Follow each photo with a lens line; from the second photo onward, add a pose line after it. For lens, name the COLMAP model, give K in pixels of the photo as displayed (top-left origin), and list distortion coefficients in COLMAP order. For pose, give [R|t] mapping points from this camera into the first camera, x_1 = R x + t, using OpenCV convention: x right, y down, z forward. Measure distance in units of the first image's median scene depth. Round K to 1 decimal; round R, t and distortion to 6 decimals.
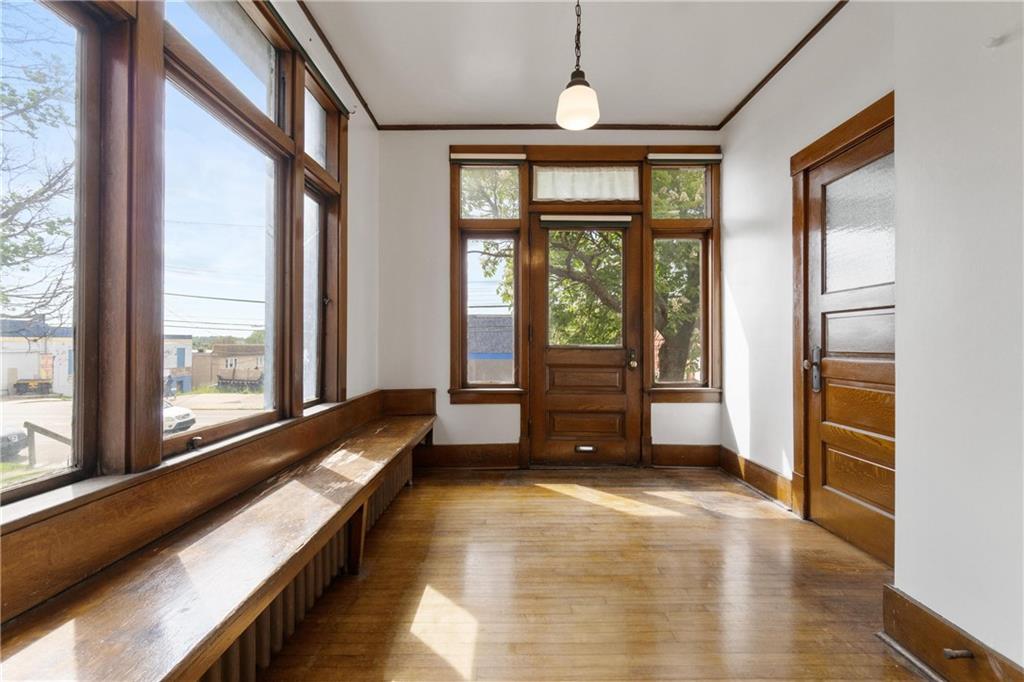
lens RADIAL K [[437.5, 0, 512.0], [0, 437.5, 341.0], [0, 0, 1]] dist [0.000639, 0.000081]
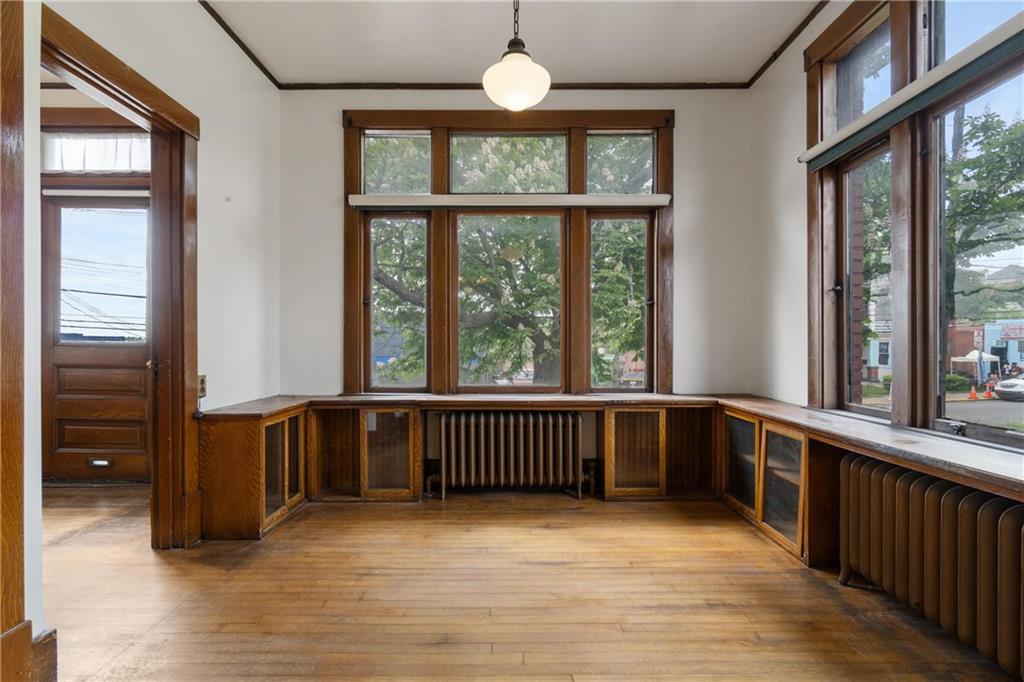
lens RADIAL K [[523.1, 0, 512.0], [0, 523.1, 341.0], [0, 0, 1]] dist [0.015861, -0.000228]
pose [[0.999941, -0.002460, -0.010578, 0.187870], [0.002414, 0.999988, -0.004372, 0.002741], [0.010589, 0.004346, 0.999934, -0.004284]]
